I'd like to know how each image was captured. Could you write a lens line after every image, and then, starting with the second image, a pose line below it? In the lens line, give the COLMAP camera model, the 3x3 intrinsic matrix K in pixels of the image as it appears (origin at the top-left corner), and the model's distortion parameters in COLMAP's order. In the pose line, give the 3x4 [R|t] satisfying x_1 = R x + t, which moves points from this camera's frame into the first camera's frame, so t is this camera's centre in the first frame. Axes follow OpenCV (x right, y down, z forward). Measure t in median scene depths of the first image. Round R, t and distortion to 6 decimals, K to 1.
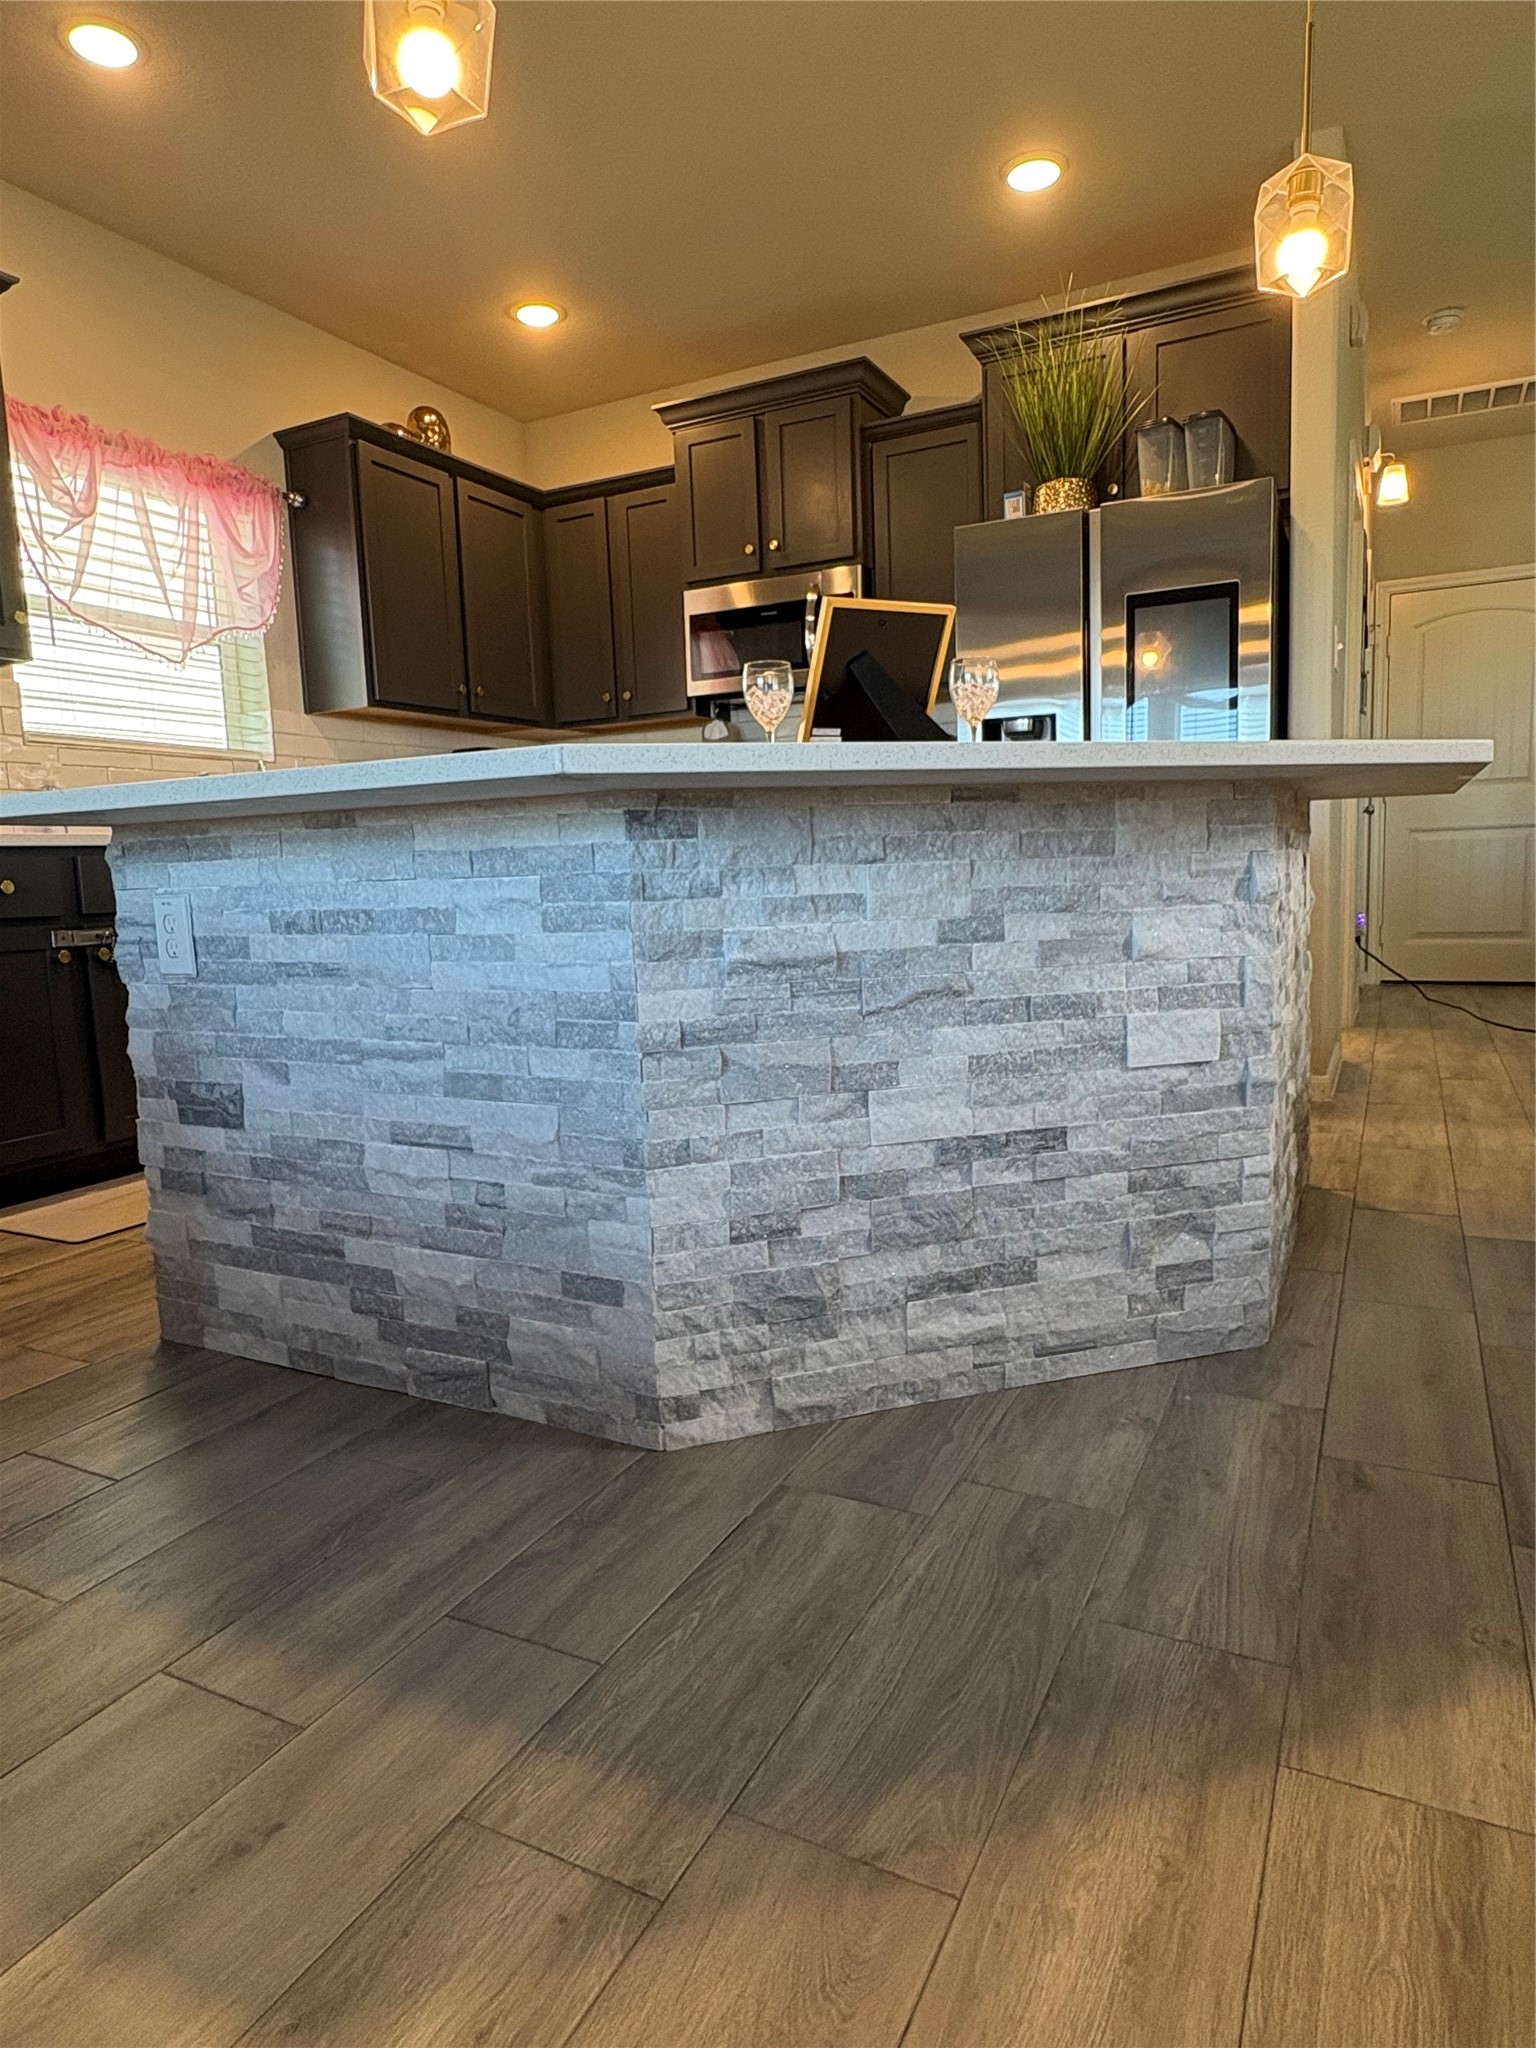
lens RADIAL K [[1240.2, 0, 759.9], [0, 1240.2, 1021.4], [0, 0, 1]] dist [-0.001887, -0.002381]
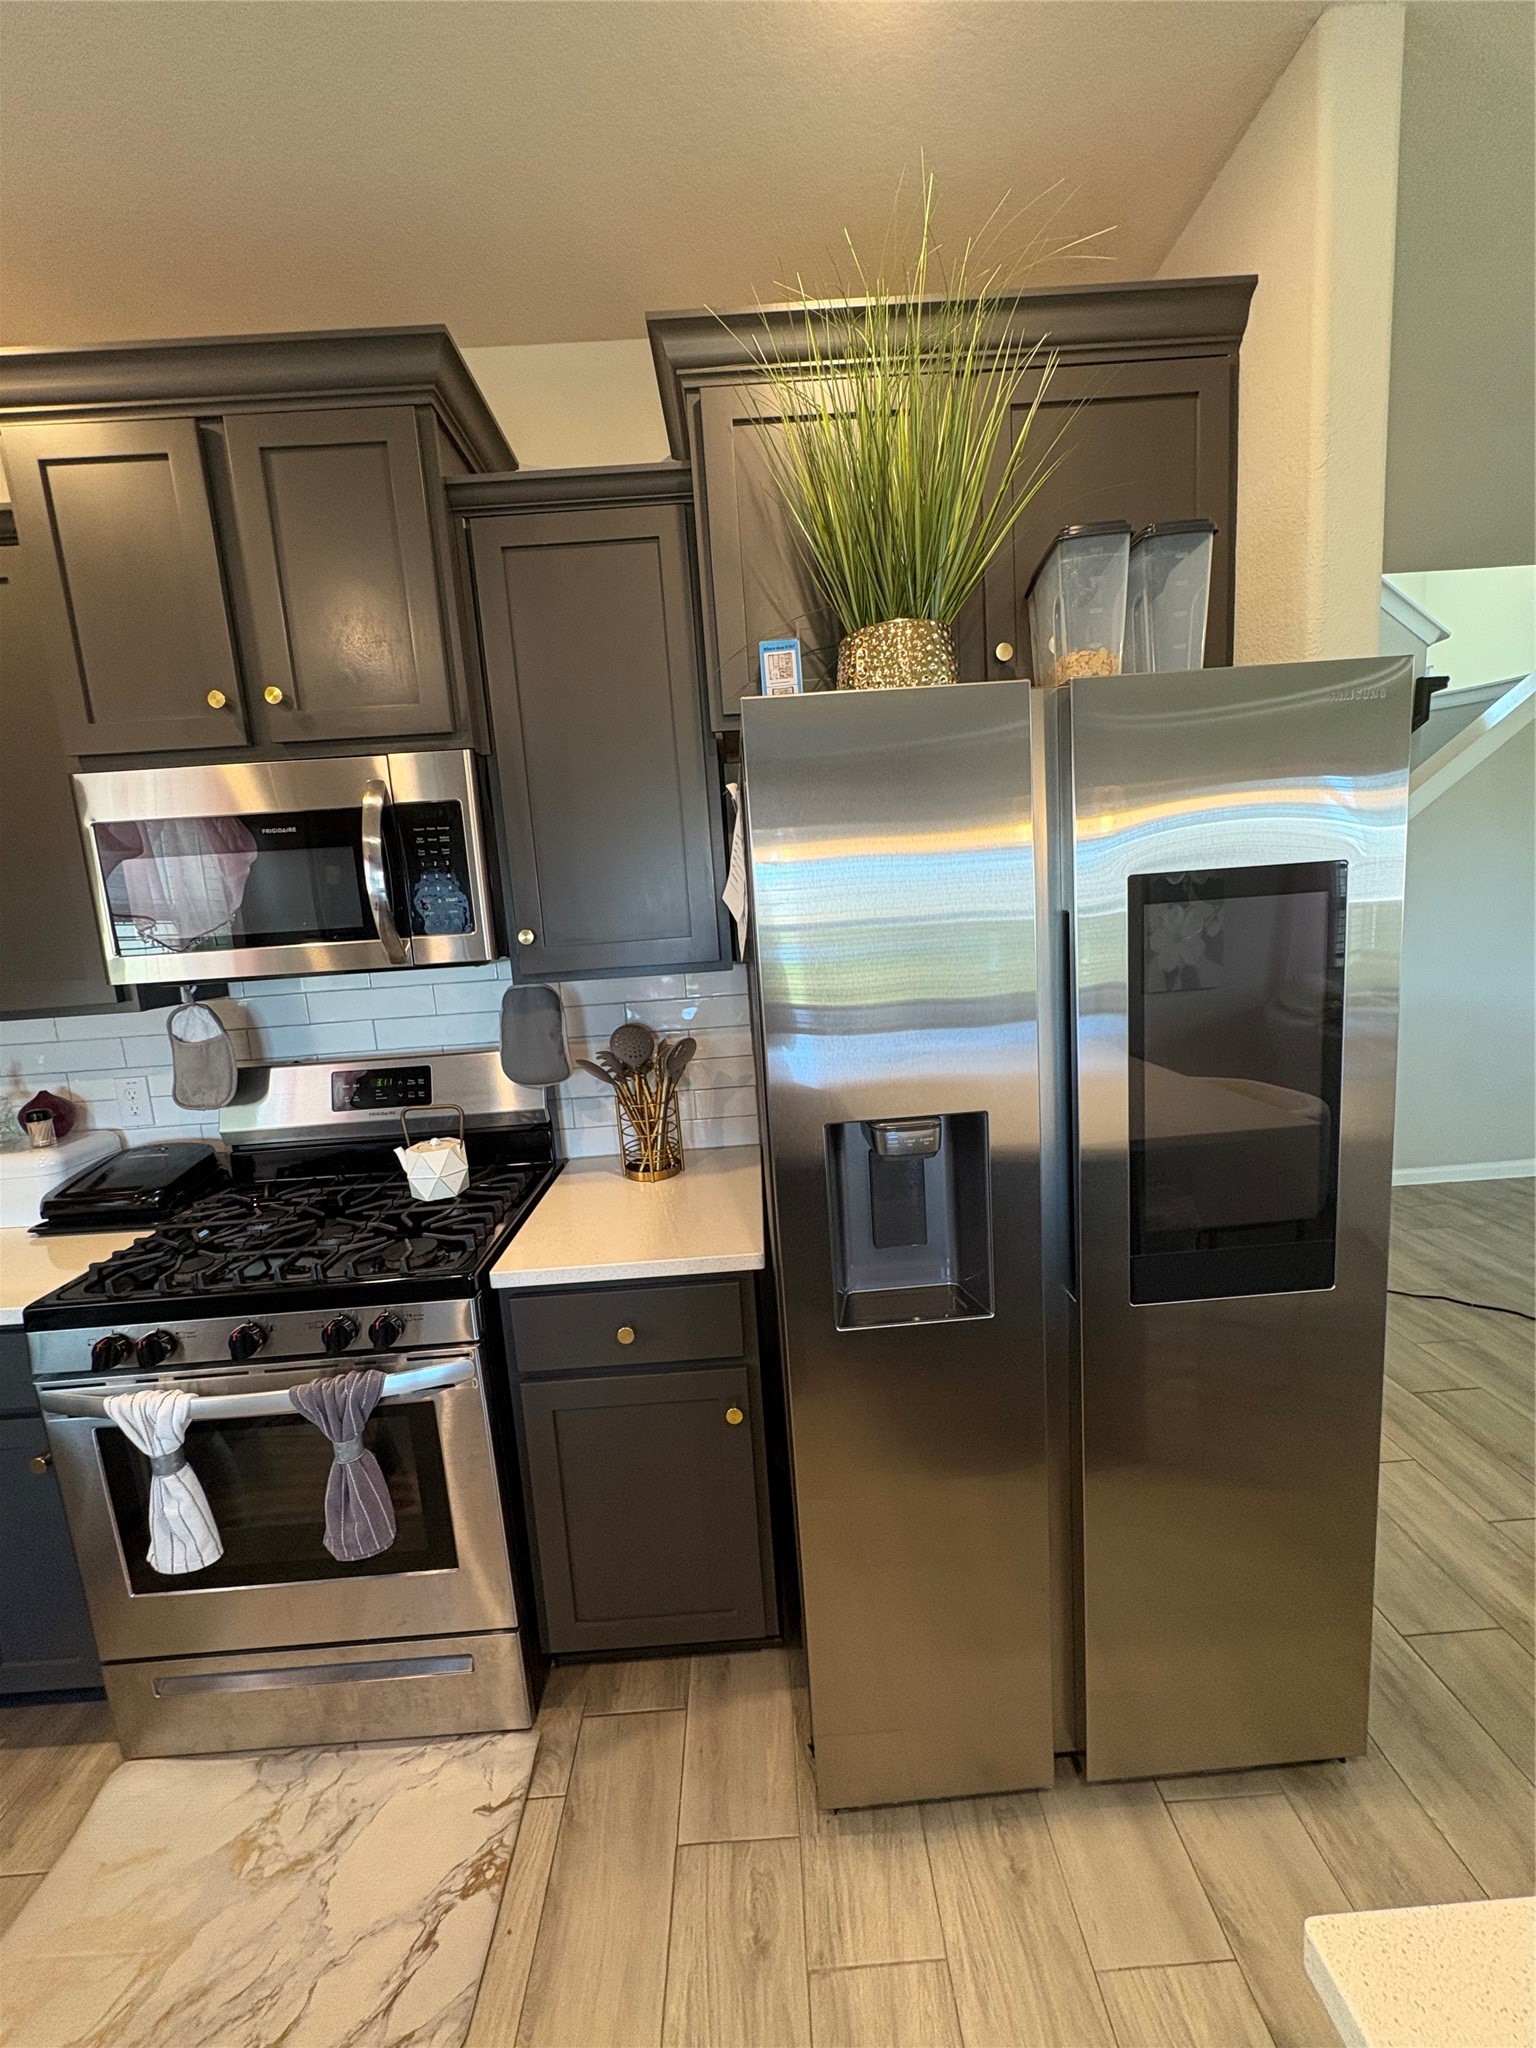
lens RADIAL K [[817.1, 0, 770.5], [0, 817.1, 1022.9], [0, 0, 1]] dist [-0.000935, 0.001131]
pose [[0.875889, -0.096175, 0.472831, 0.017451], [0.097928, 0.994972, 0.020976, -0.237201], [-0.472471, 0.027931, 0.880903, 0.611127]]
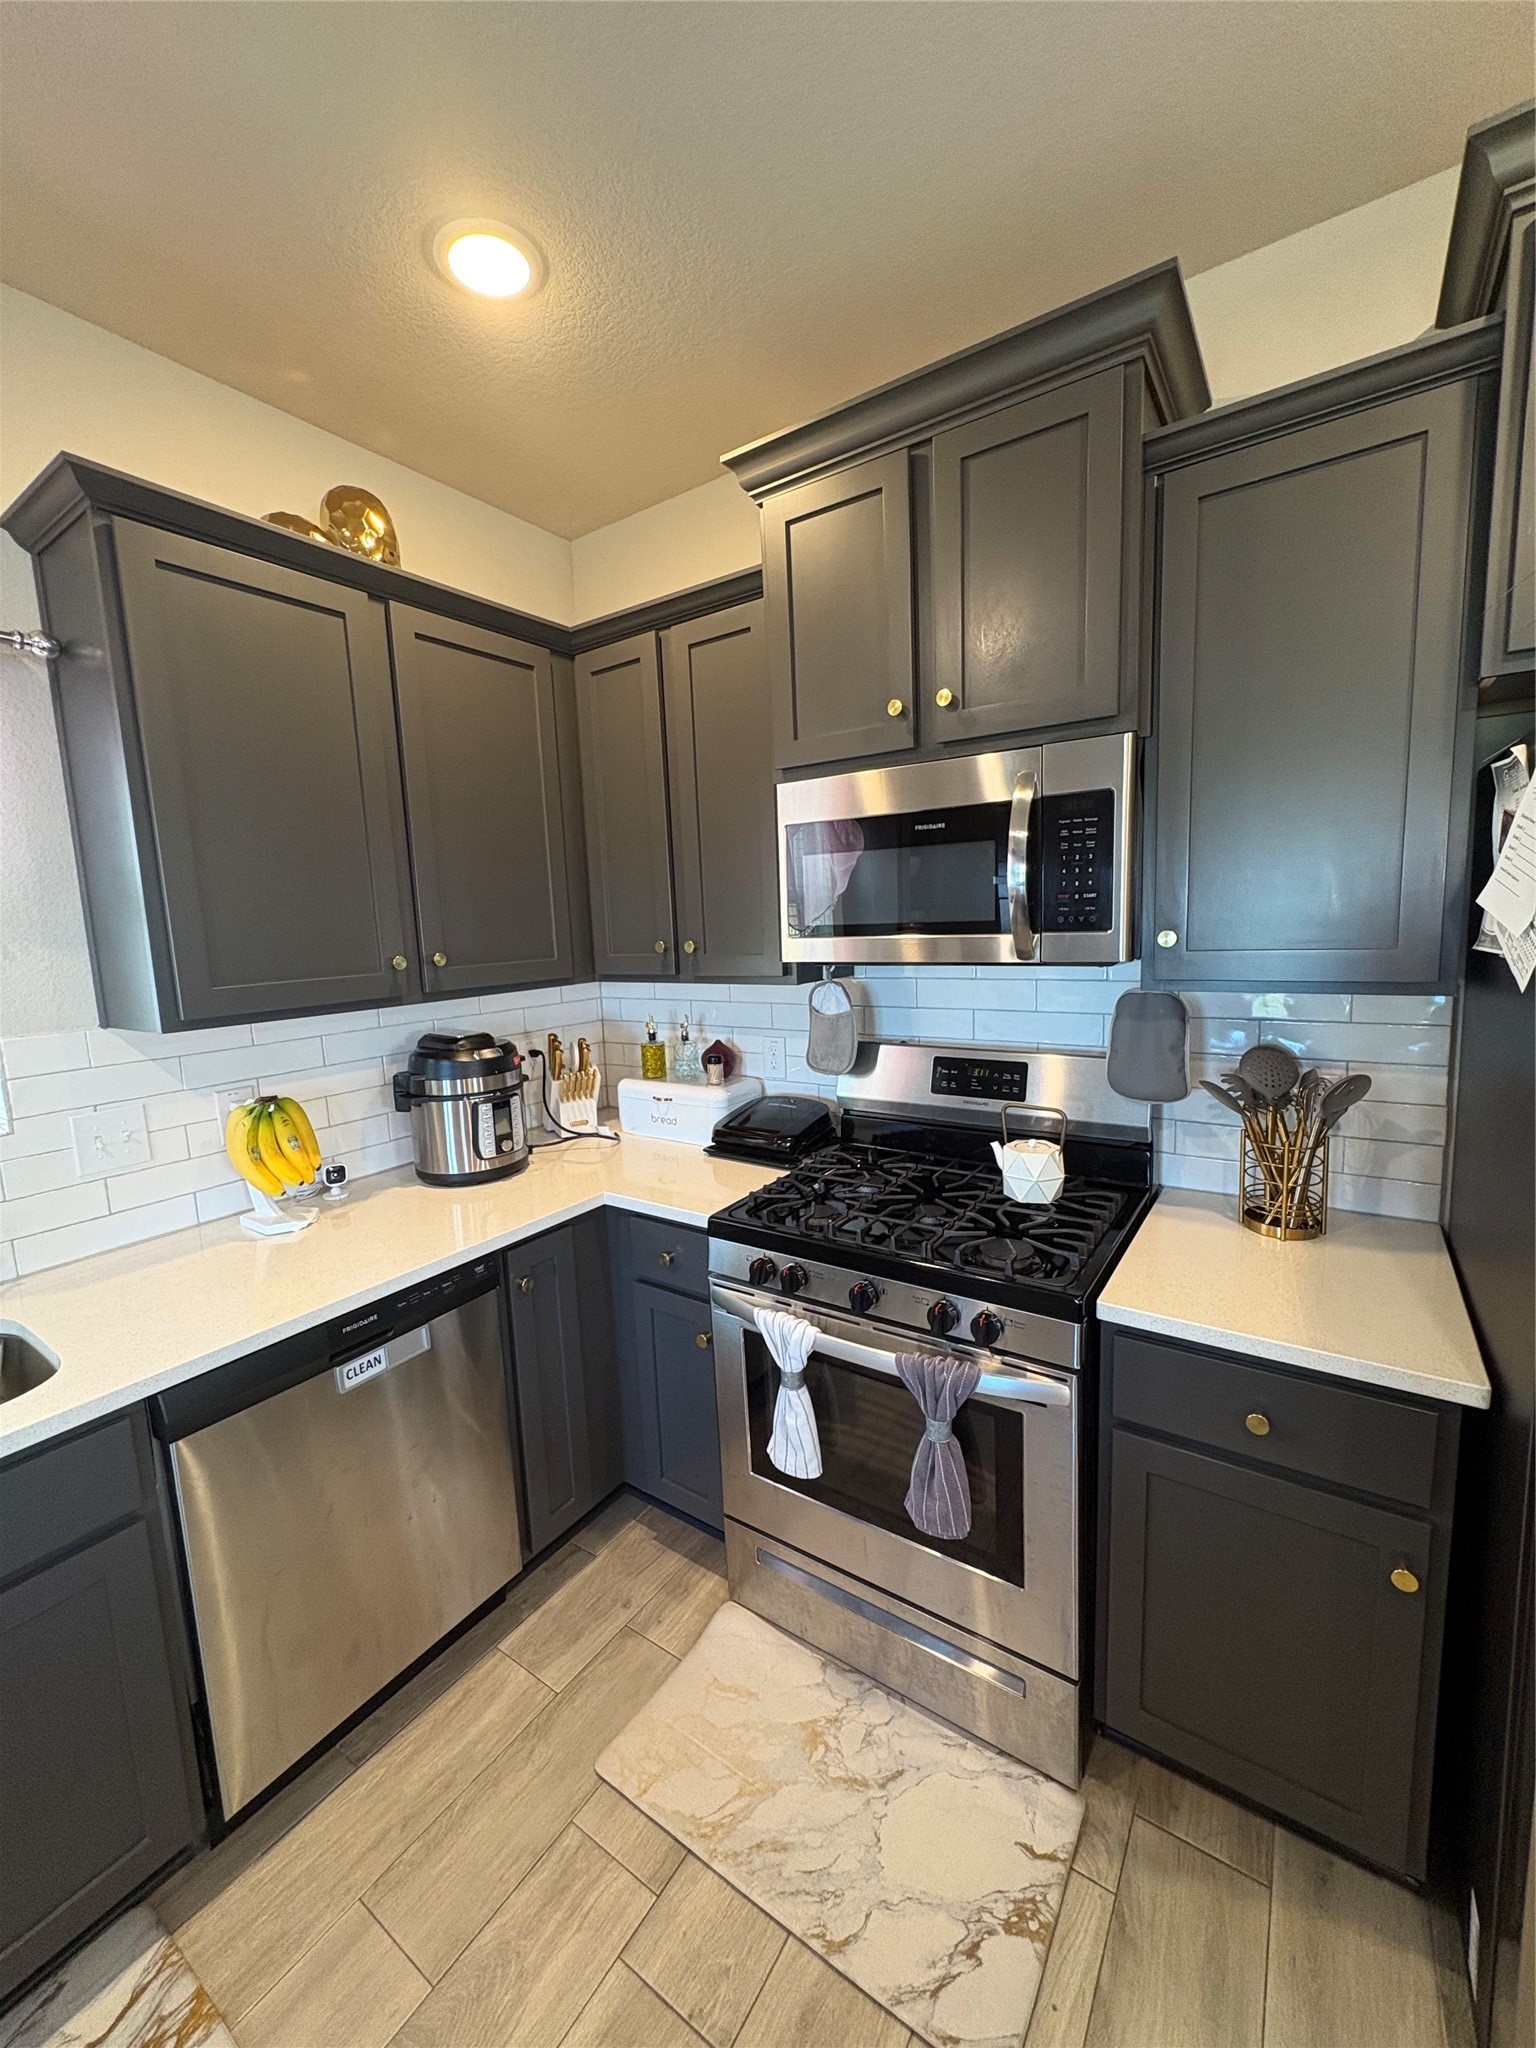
lens RADIAL K [[817.1, 0, 768.7], [0, 817.1, 1023.6], [0, 0, 1]] dist [-0.000935, 0.001131]
pose [[0.992776, 0.010767, -0.119500, -0.018930], [-0.009990, 0.999925, 0.007107, -0.244908], [0.119568, -0.005862, 0.992809, 0.638720]]
